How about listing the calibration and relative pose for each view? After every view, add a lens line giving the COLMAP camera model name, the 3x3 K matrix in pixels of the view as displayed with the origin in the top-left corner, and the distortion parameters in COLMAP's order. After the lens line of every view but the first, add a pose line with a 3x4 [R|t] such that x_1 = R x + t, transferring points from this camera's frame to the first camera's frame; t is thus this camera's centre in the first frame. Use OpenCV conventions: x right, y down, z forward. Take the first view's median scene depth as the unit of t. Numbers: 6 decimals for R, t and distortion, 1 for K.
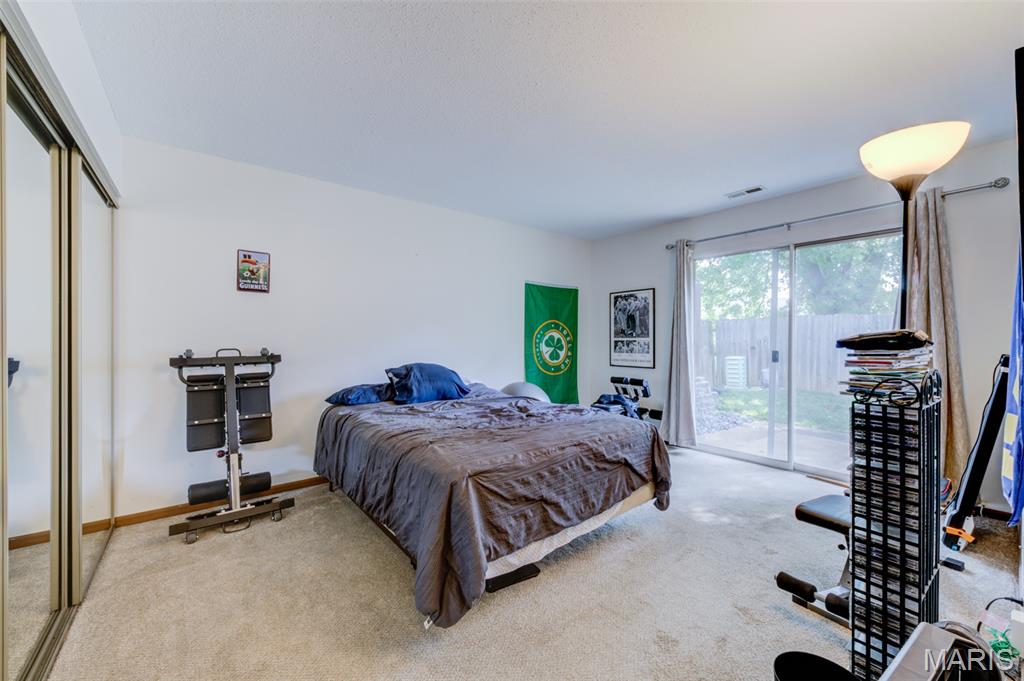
lens RADIAL K [[398.1, 0, 509.1], [0, 398.1, 335.4], [0, 0, 1]] dist [0.000569, -0.000317]
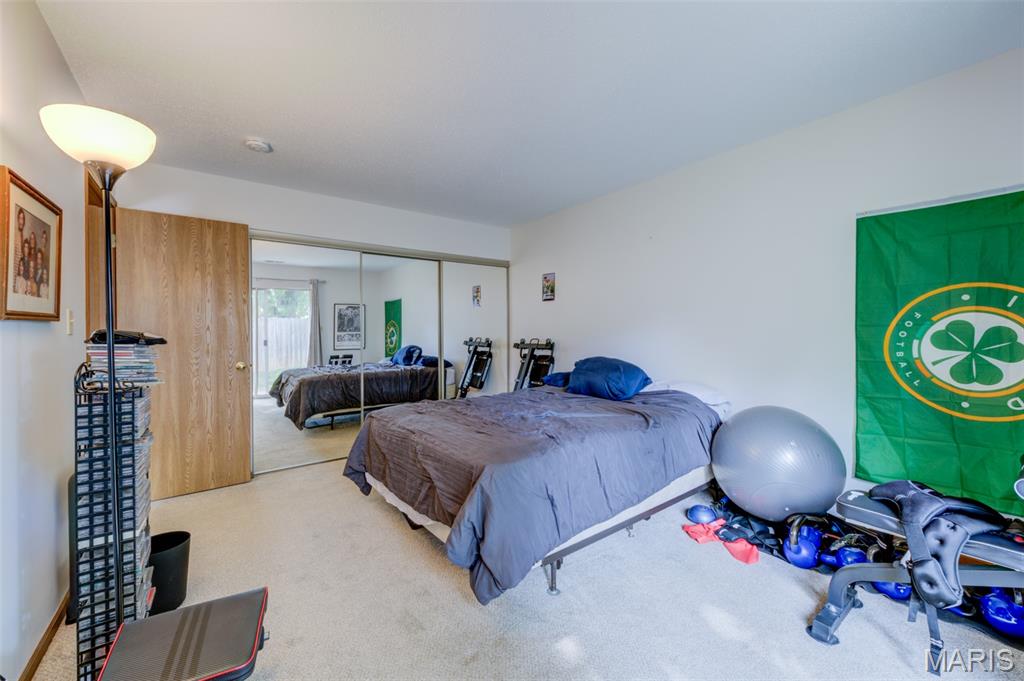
lens RADIAL K [[398.1, 0, 509.1], [0, 398.1, 335.4], [0, 0, 1]] dist [0.000569, -0.000317]
pose [[-0.020695, -0.000053, -0.999786, 0.537346], [0.005317, 0.999986, -0.000163, 0.012266], [0.999772, -0.005320, -0.020695, 0.560939]]
